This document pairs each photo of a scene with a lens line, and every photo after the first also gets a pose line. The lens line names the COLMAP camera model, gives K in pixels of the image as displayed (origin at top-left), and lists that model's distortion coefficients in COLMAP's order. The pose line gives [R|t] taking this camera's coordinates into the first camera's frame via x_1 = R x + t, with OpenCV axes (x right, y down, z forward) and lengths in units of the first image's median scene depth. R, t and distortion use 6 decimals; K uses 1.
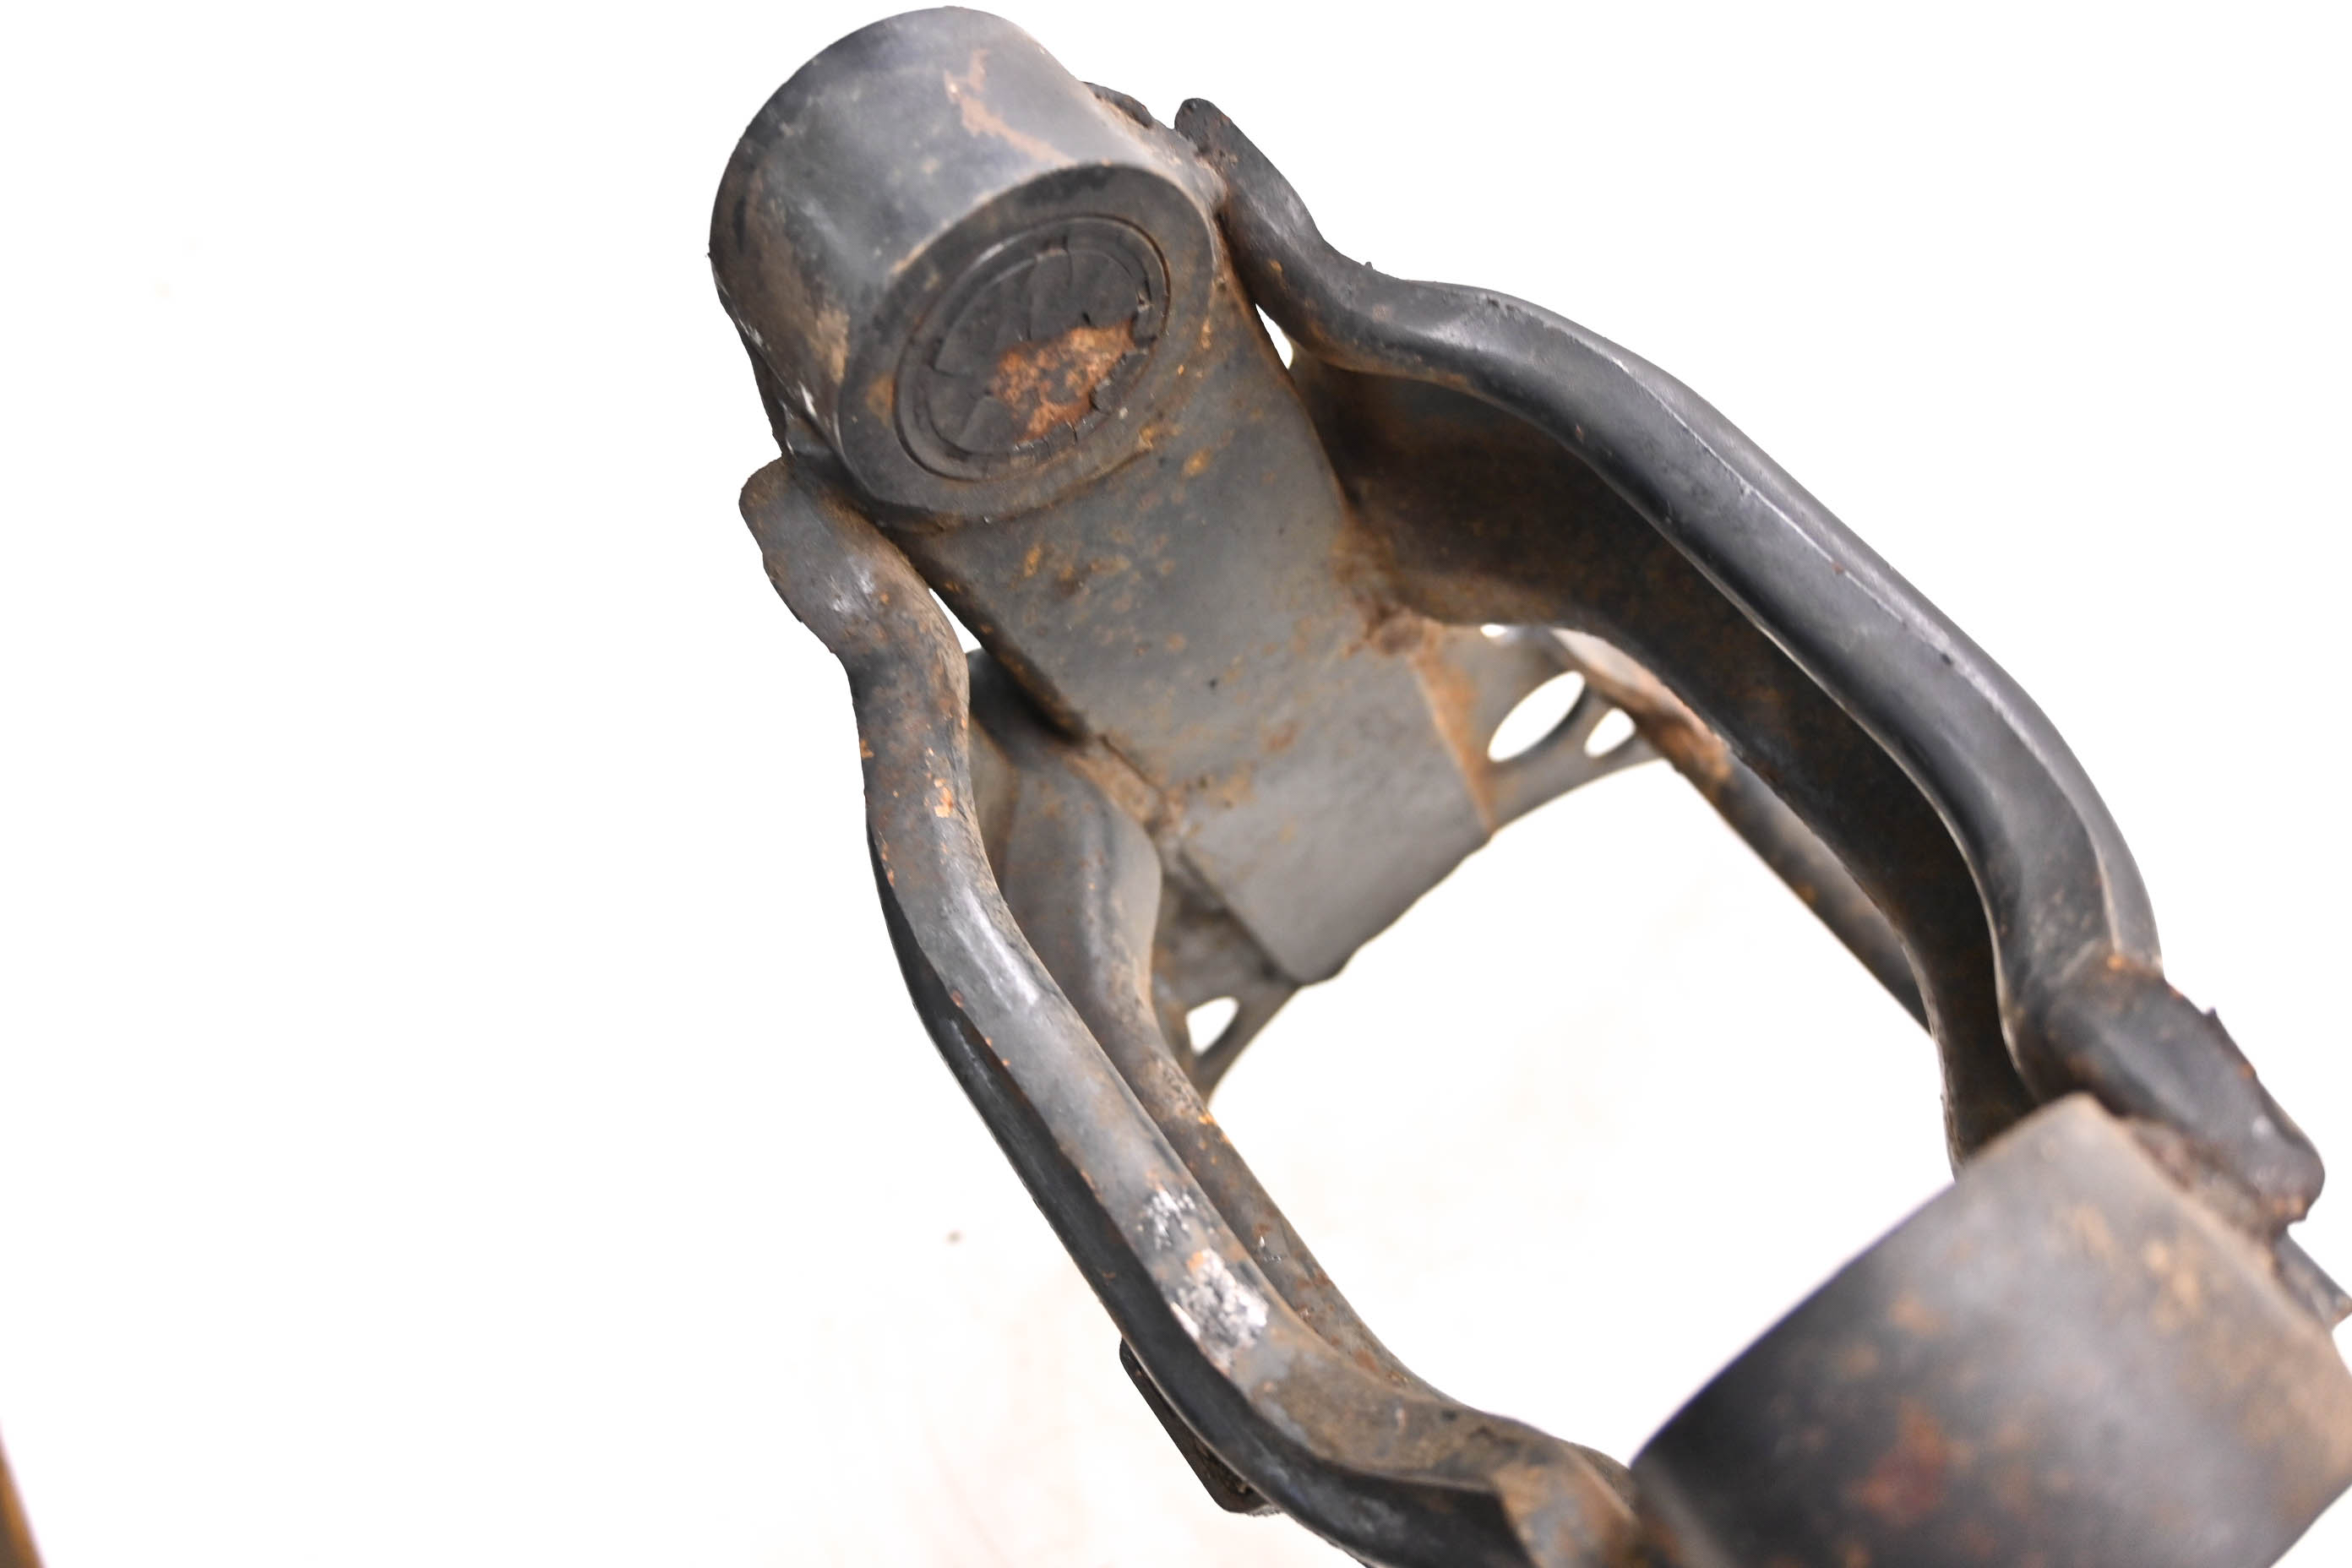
lens RADIAL K [[2015.9, 0, 1171.0], [0, 2015.9, 789.1], [0, 0, 1]] dist [0.002924, -0.000945]
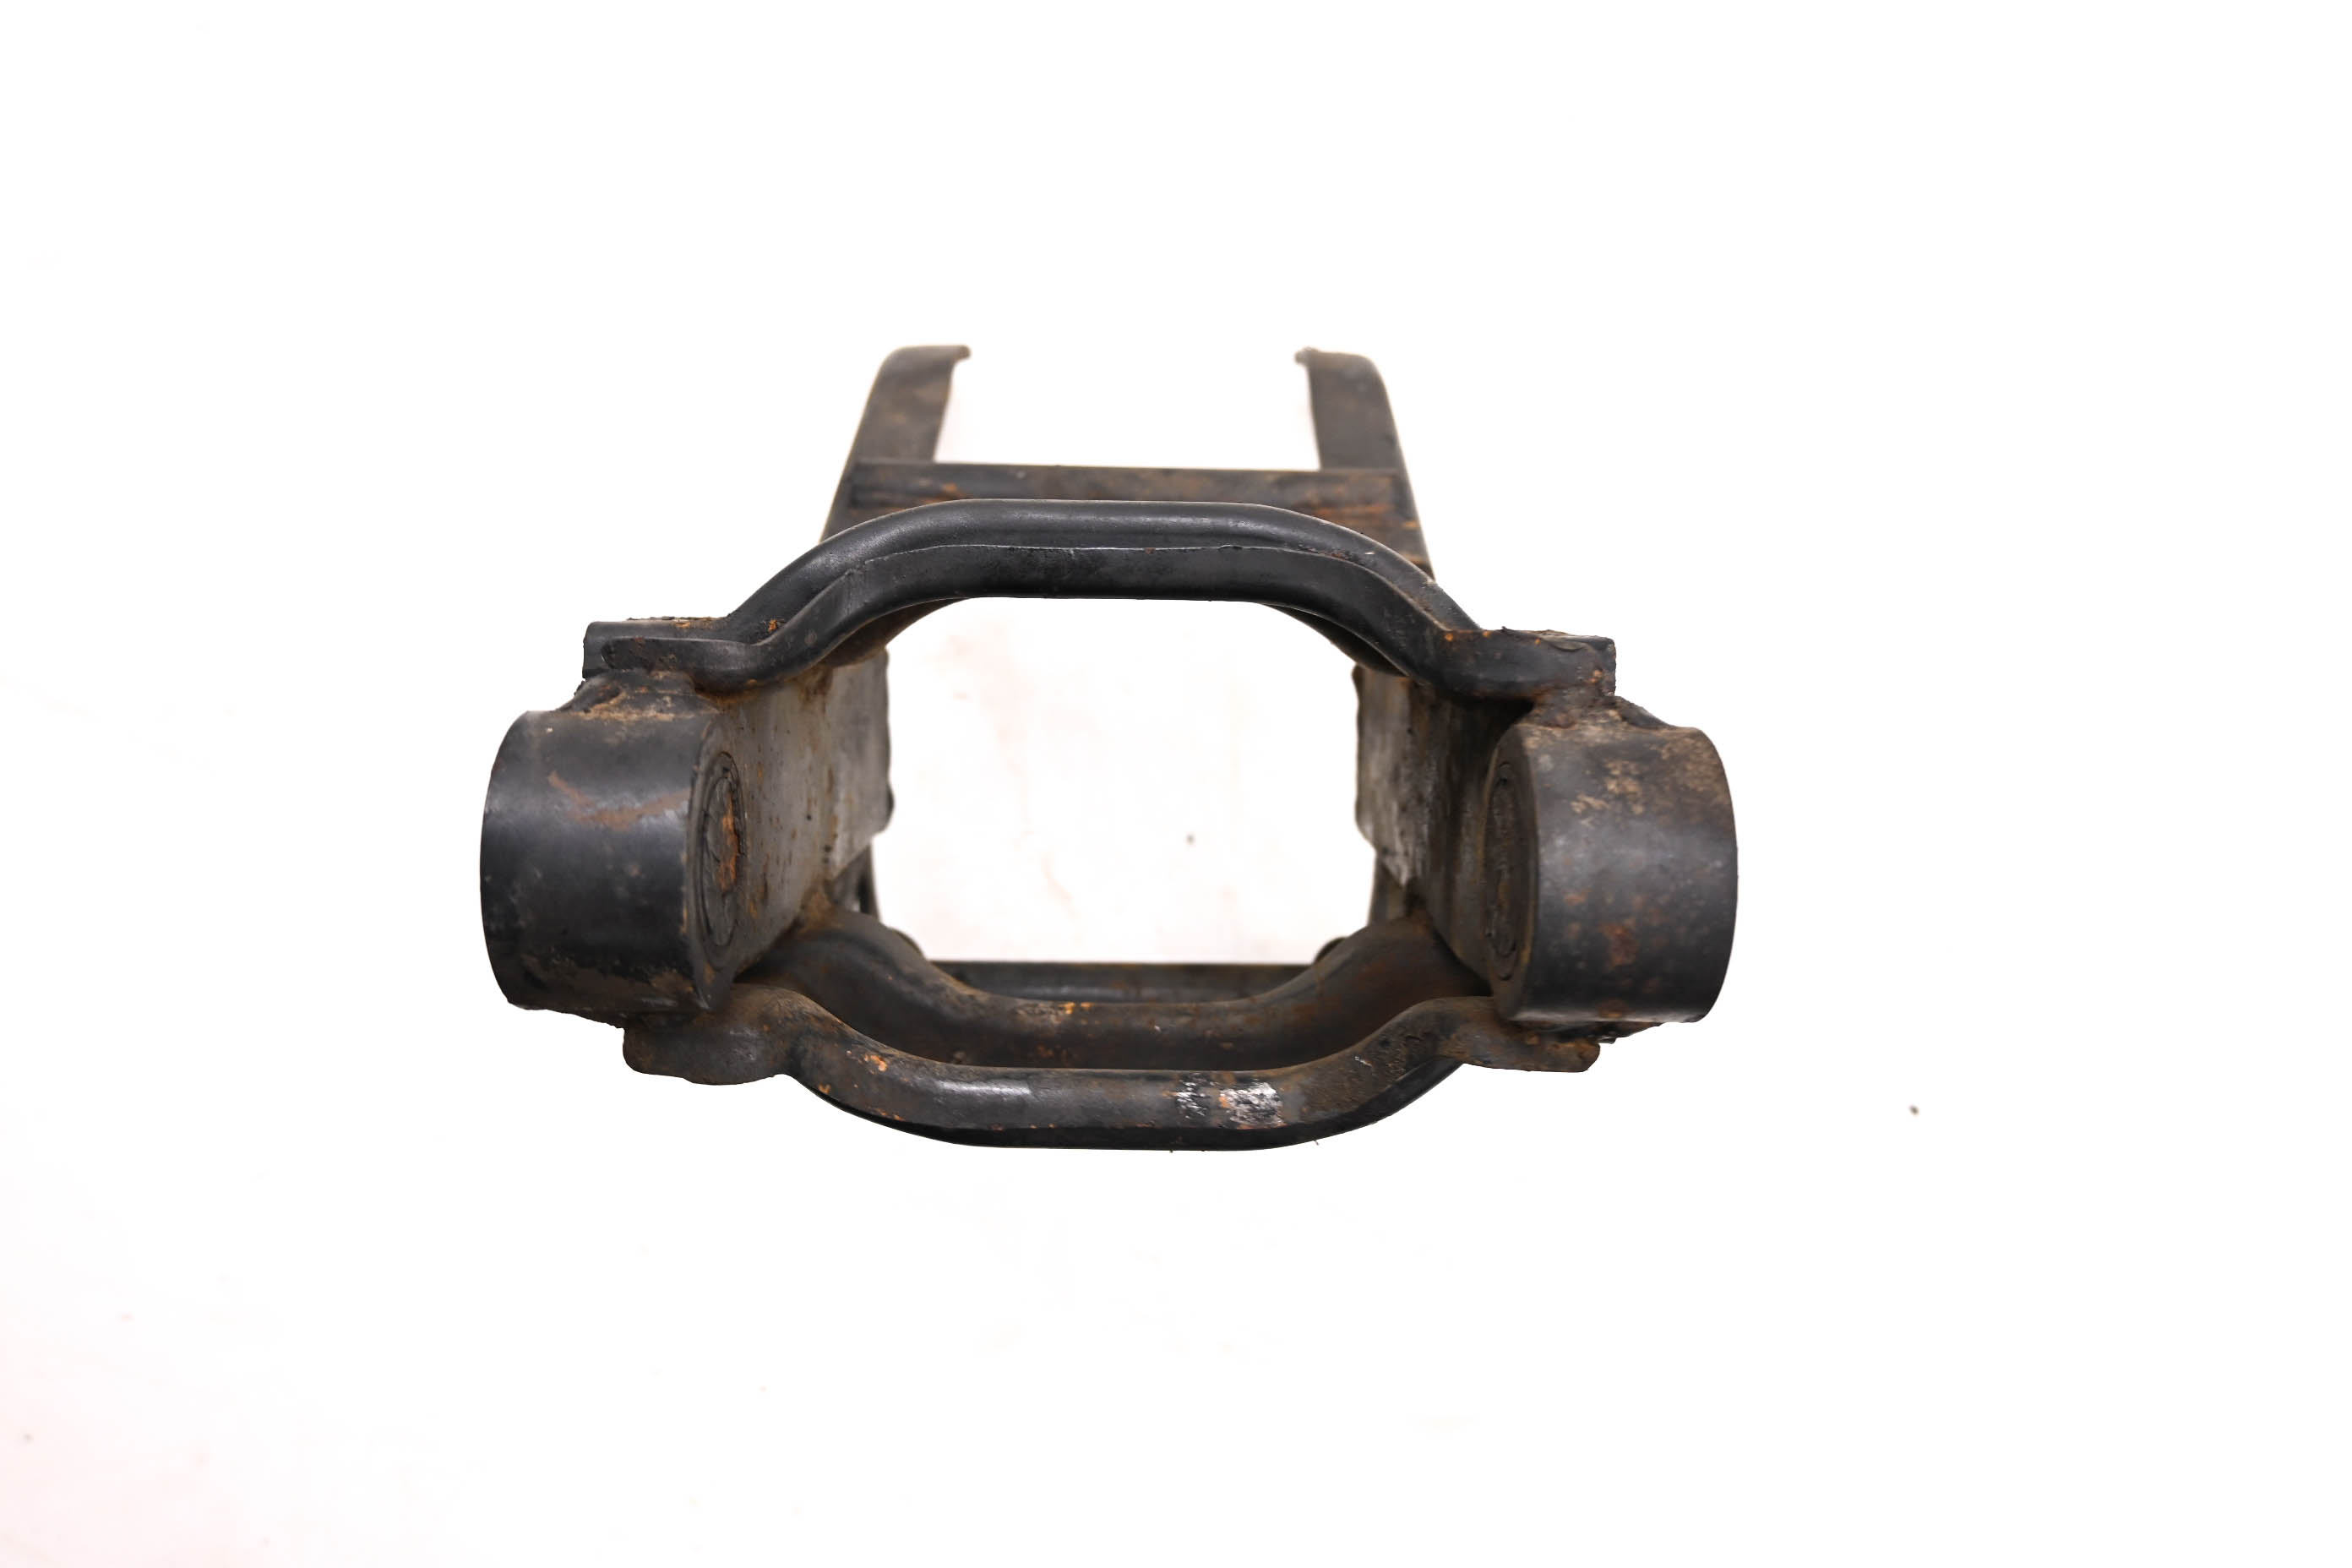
lens RADIAL K [[1846.7, 0, 1183.9], [0, 1846.7, 785.4], [0, 0, 1]] dist [0.006765, 0.000137]
pose [[0.562099, -0.798422, 0.215793, -0.129200], [0.679514, 0.594560, 0.429836, -0.618906], [-0.471492, -0.094977, 0.876741, -0.343321]]
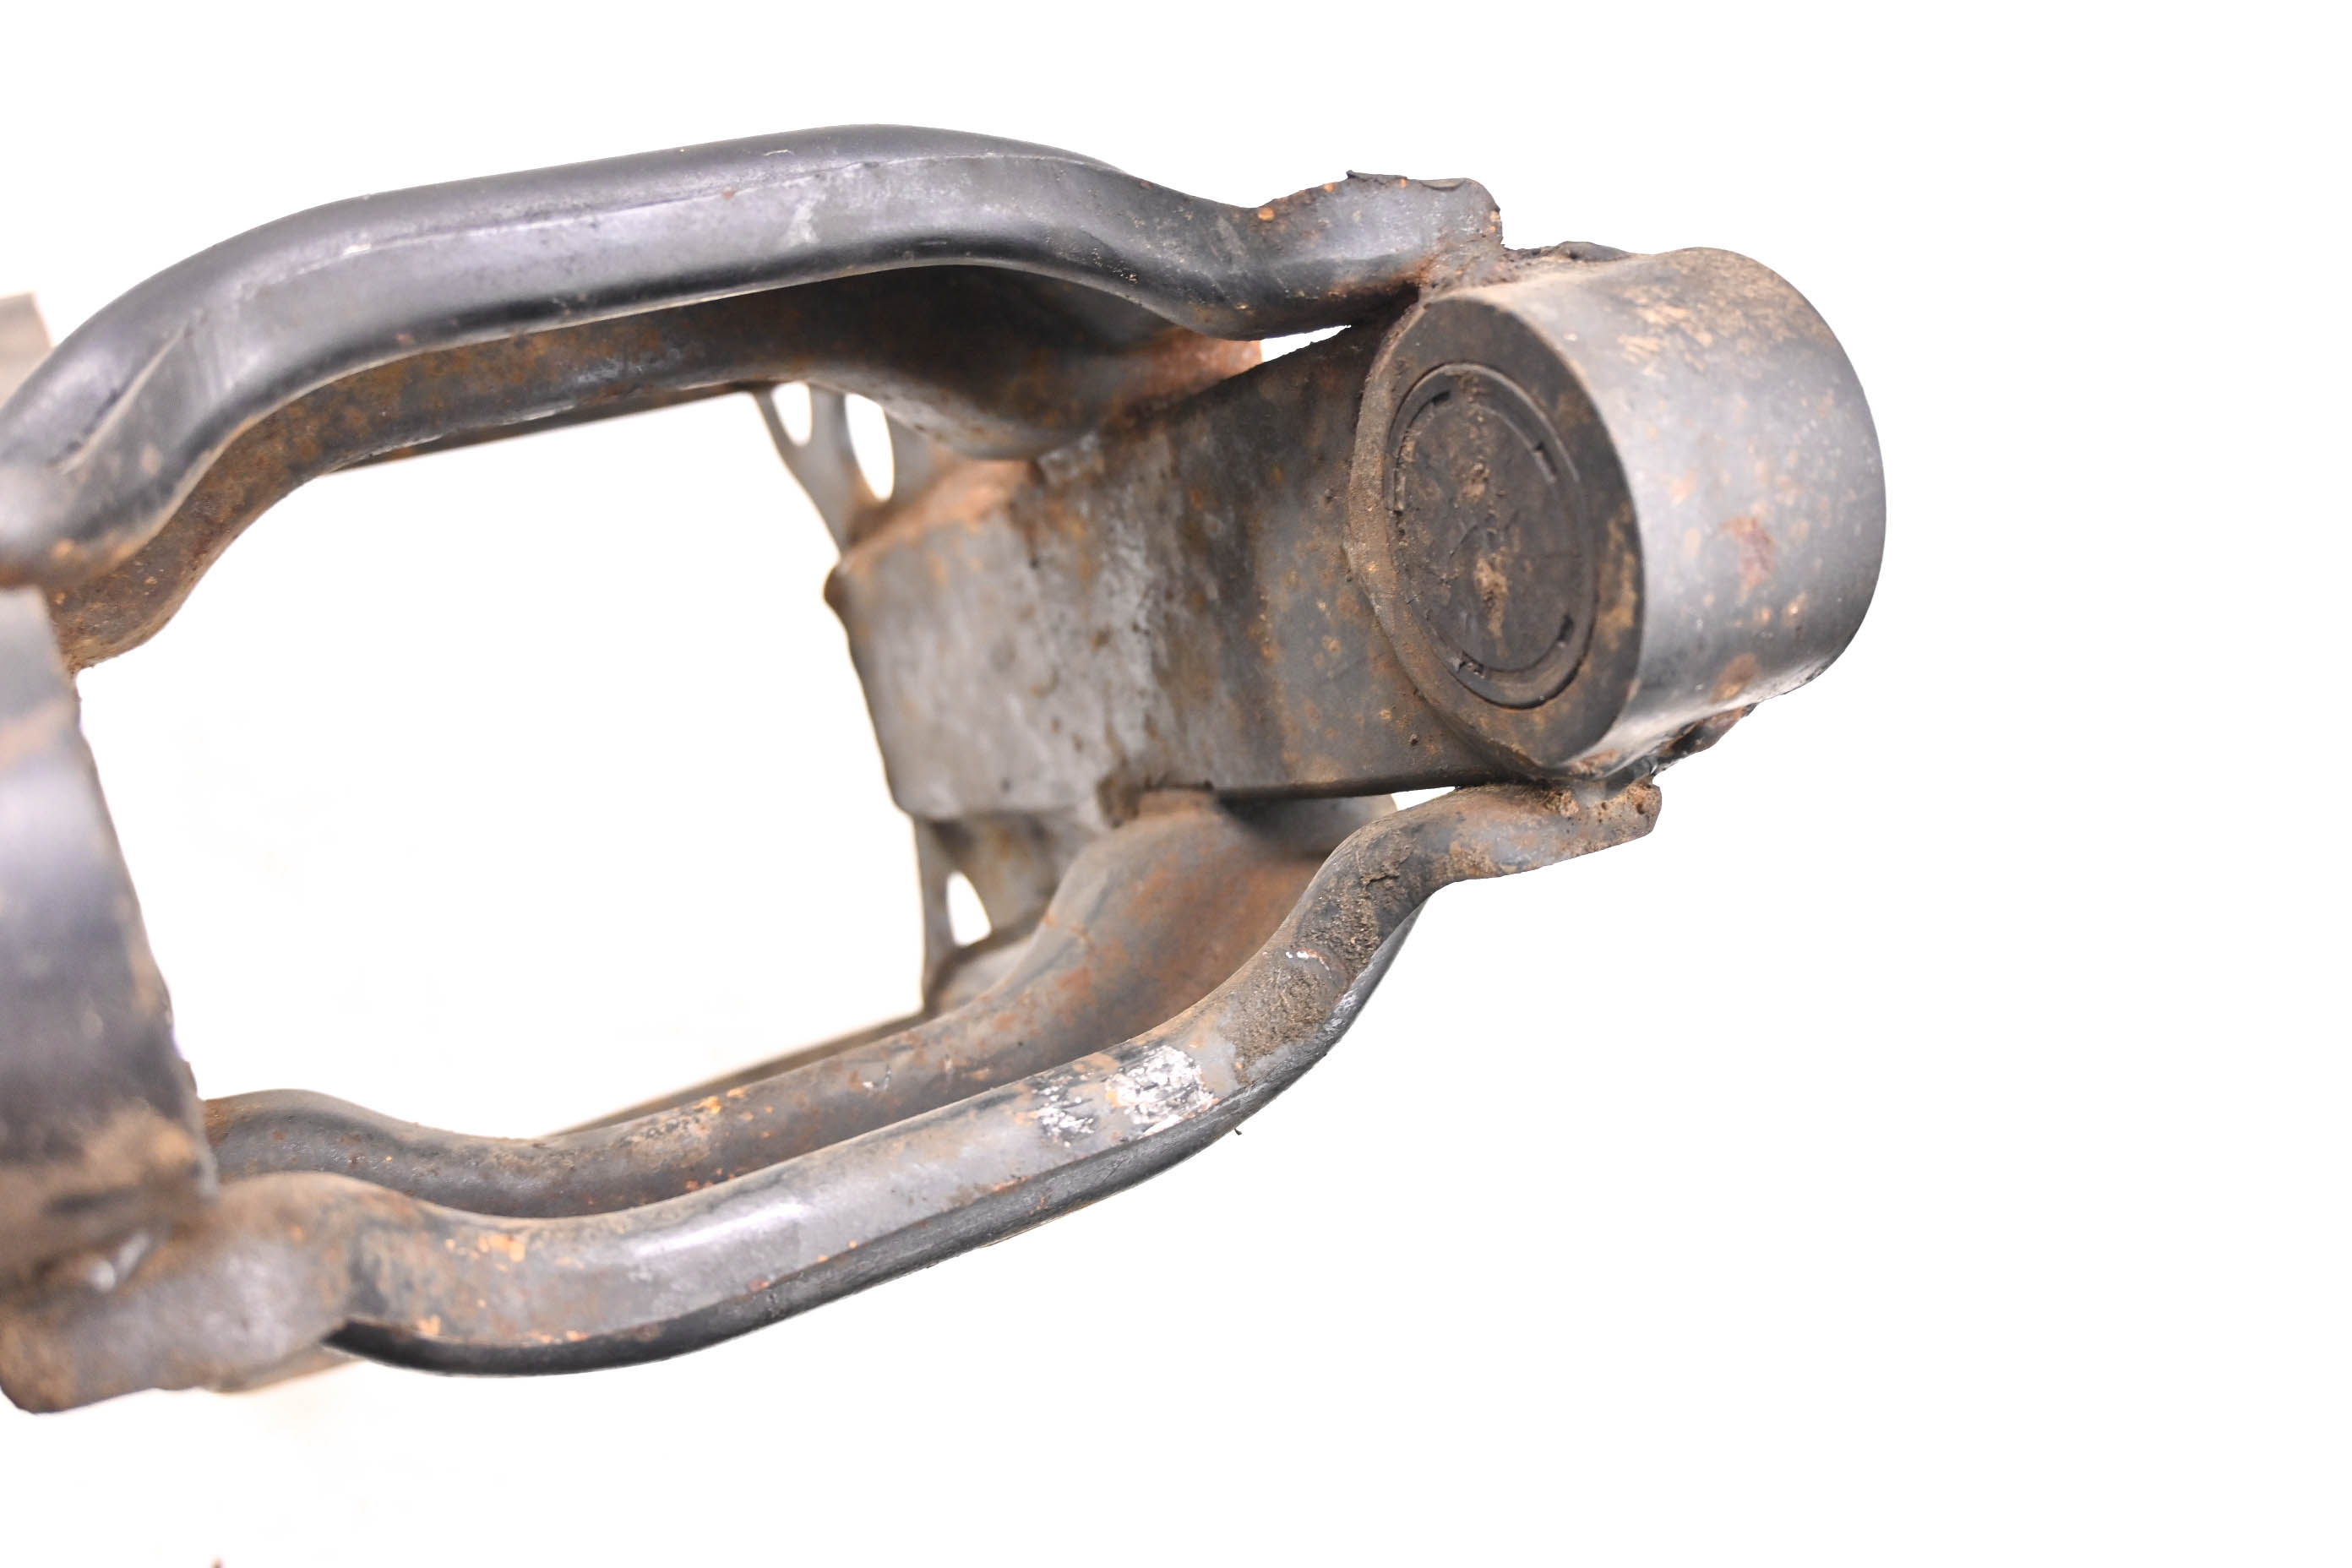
lens RADIAL K [[2172.1, 0, 1179.5], [0, 2172.1, 773.2], [0, 0, 1]] dist [0.003212, 0.000000]
pose [[0.162540, -0.883677, 0.438970, -0.308657], [0.621968, 0.437130, 0.649672, -0.511806], [-0.765988, 0.167427, 0.620670, 0.264681]]
